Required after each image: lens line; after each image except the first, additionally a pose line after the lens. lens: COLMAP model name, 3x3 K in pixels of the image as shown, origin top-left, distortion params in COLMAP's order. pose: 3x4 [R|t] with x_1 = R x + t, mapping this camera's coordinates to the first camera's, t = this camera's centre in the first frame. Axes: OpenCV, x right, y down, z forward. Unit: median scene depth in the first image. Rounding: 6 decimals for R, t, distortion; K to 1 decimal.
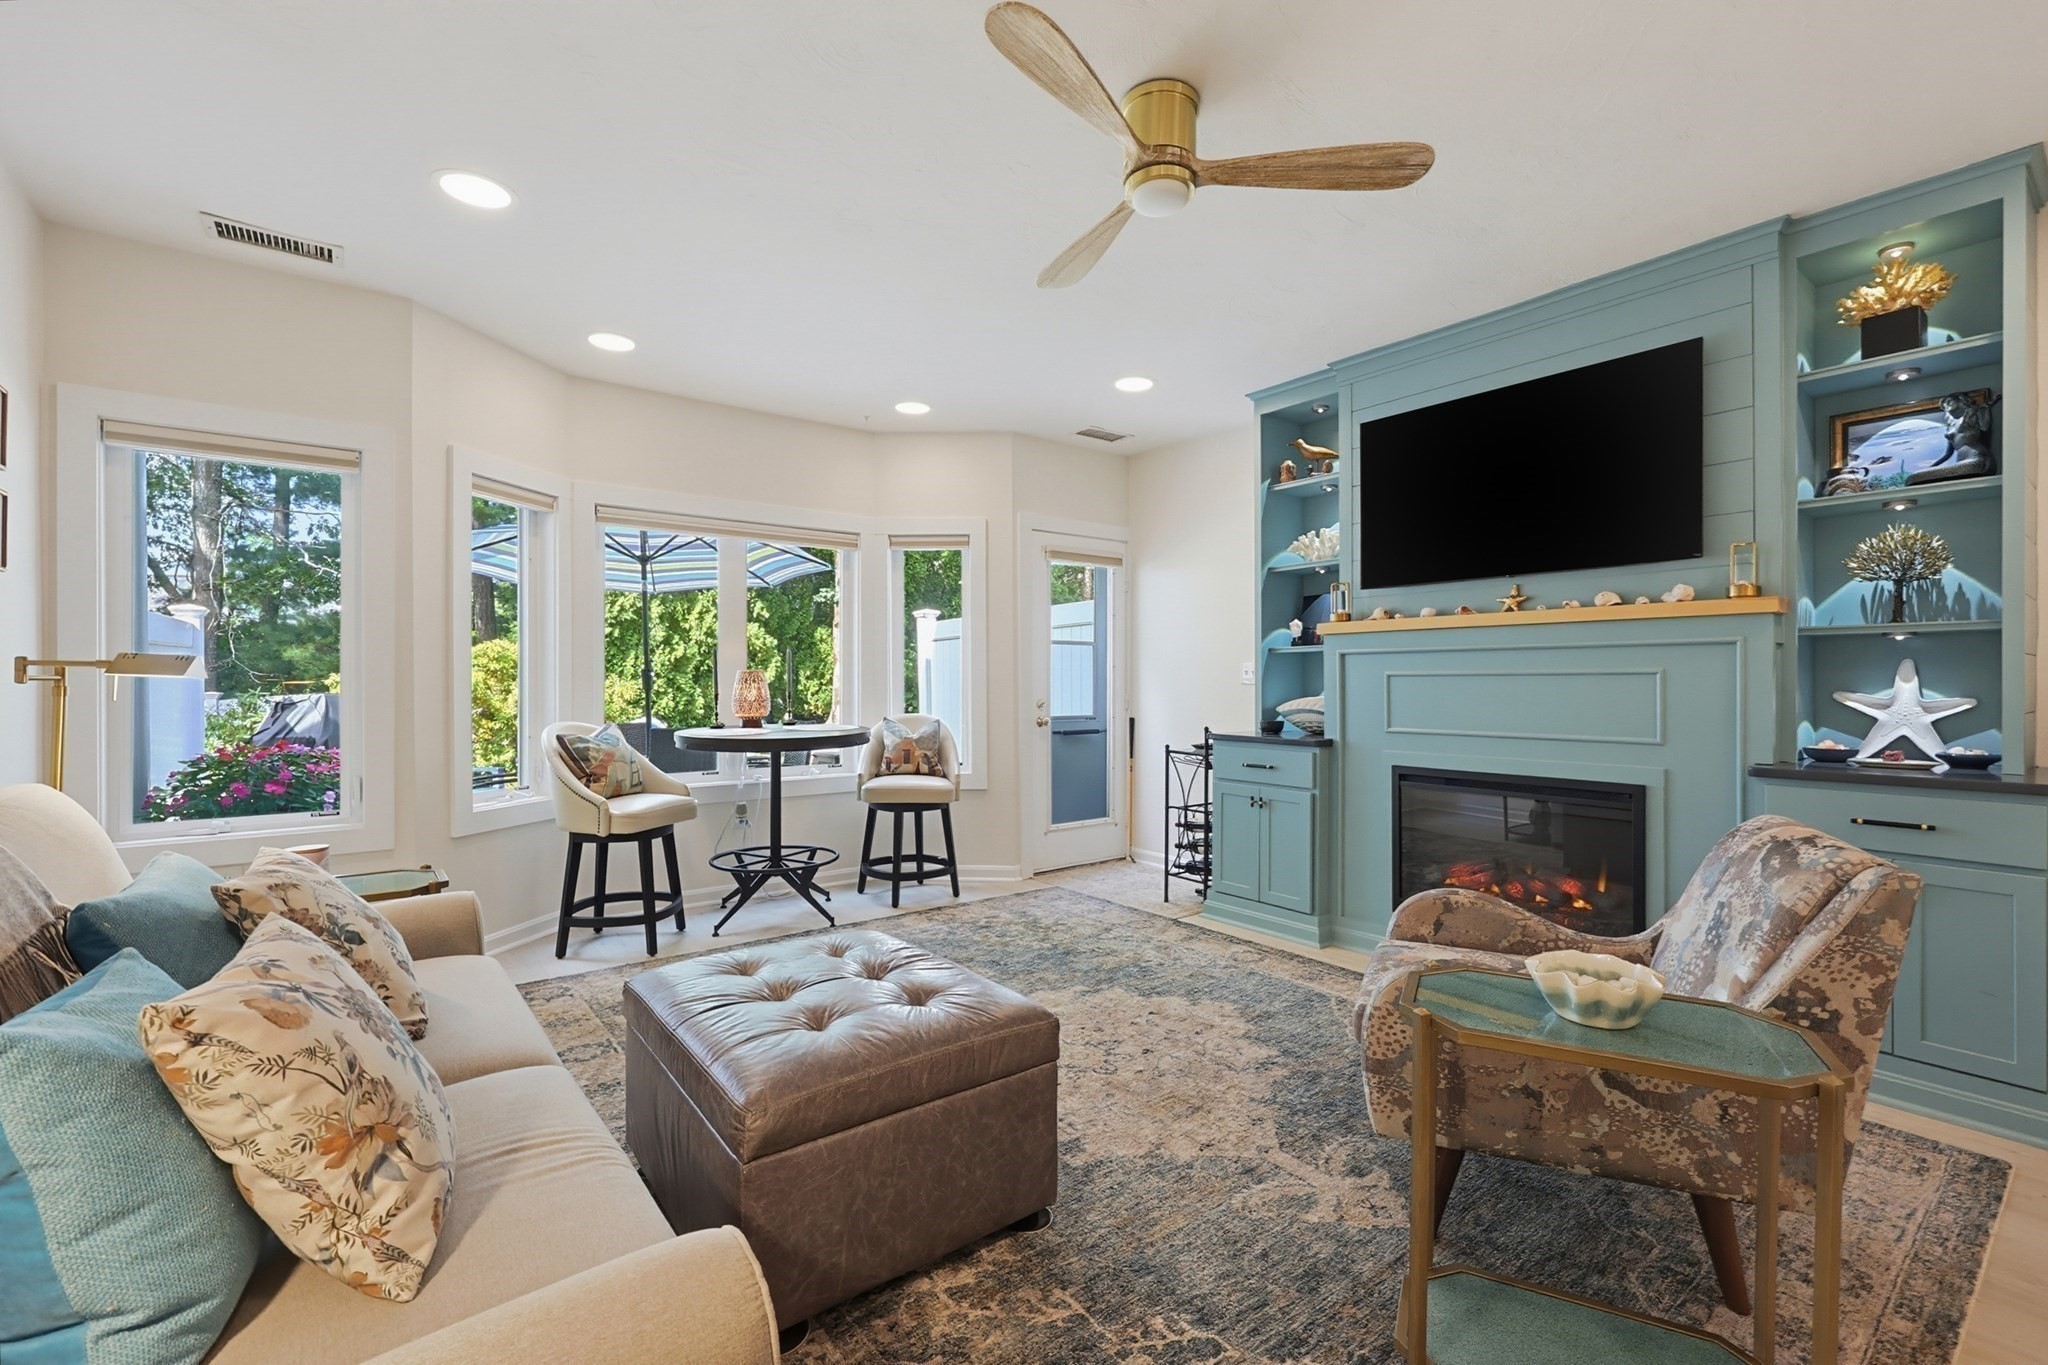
lens RADIAL K [[889.7, 0, 1045.0], [0, 889.7, 687.4], [0, 0, 1]] dist [-0.000886, 0.000102]
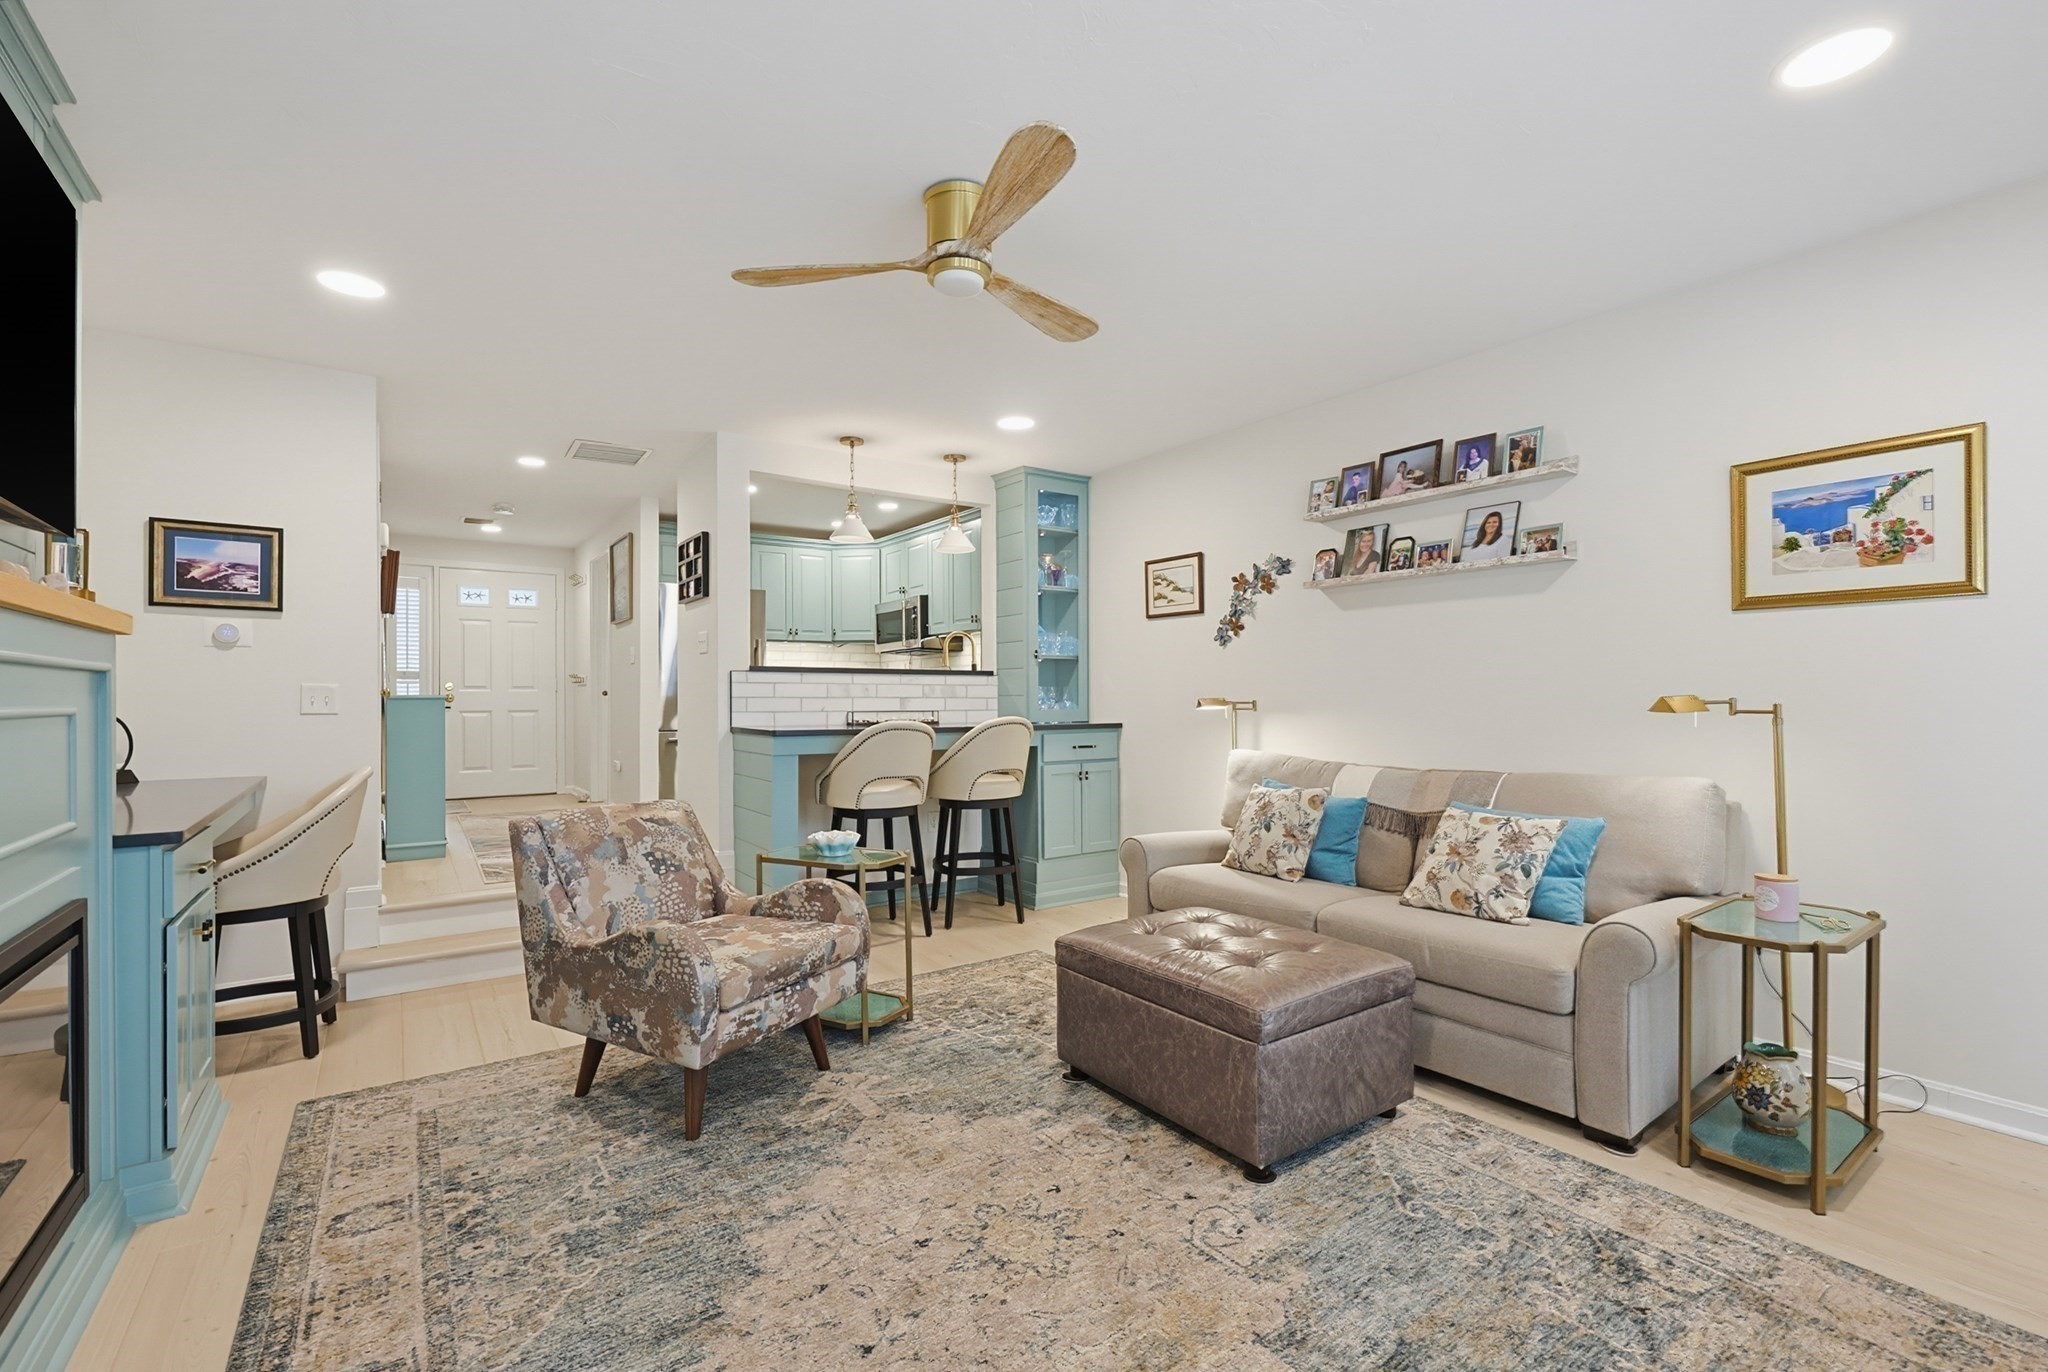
lens RADIAL K [[893.5, 0, 1028.7], [0, 893.5, 699.3], [0, 0, 1]] dist [-0.001795, 0.000166]
pose [[-0.999048, 0.002473, 0.043565, -0.001759], [0.002820, 0.999965, 0.007899, -0.022064], [-0.043544, 0.008014, -0.999019, 1.178210]]
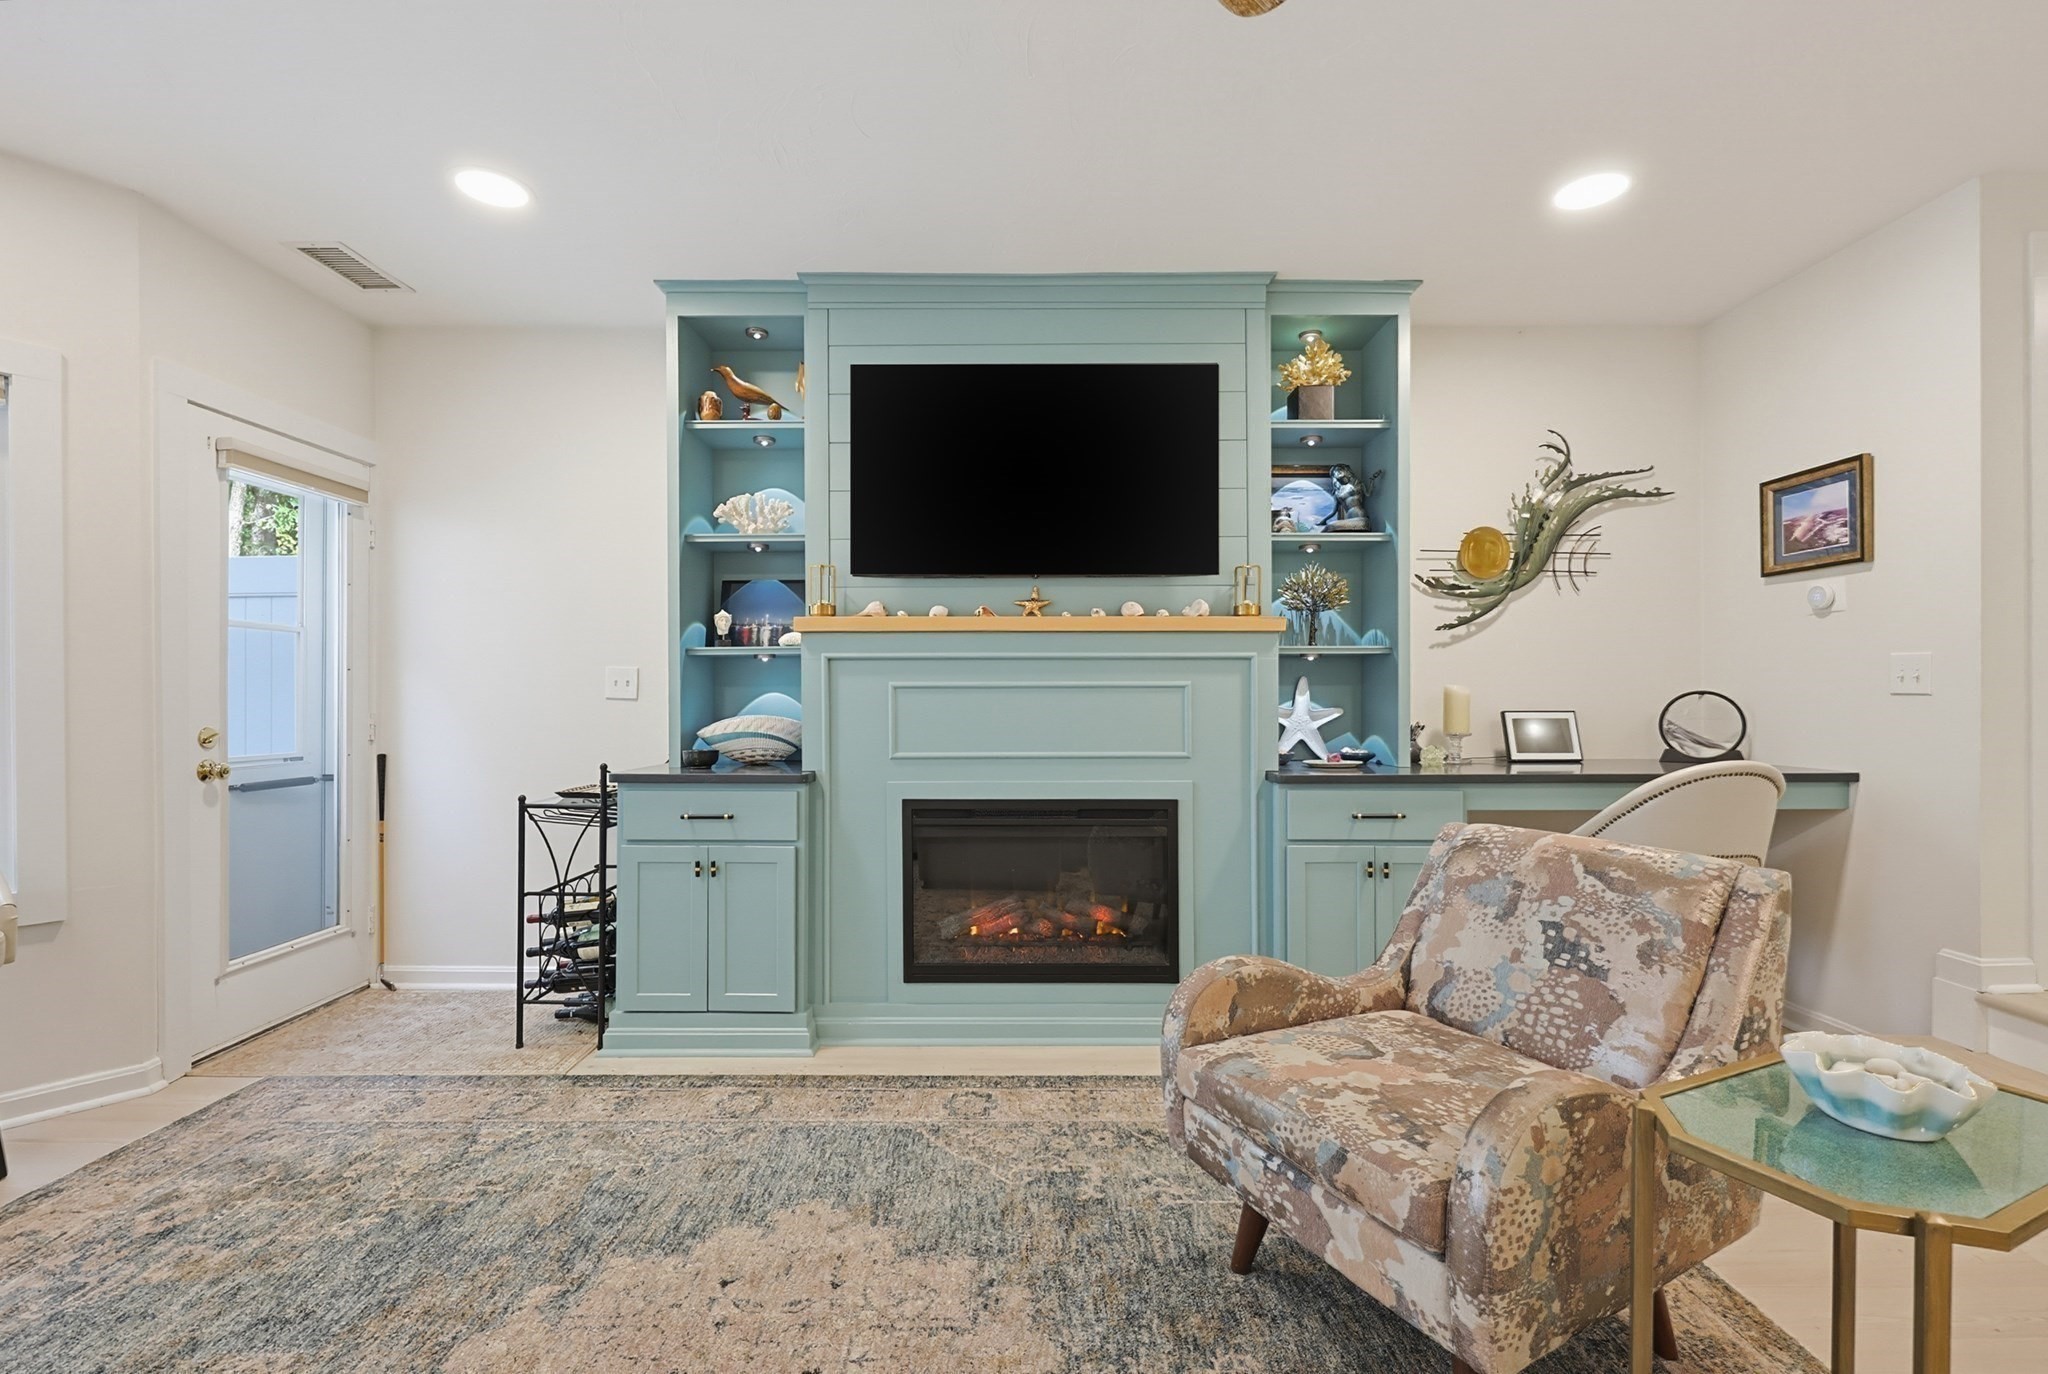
lens RADIAL K [[893.5, 0, 1028.7], [0, 893.5, 700.3], [0, 0, 1]] dist [-0.001795, 0.000166]
pose [[0.616491, -0.002439, 0.787359, -0.158220], [0.004897, 0.999988, -0.000737, -0.000167], [-0.787347, 0.004310, 0.616495, 0.386025]]
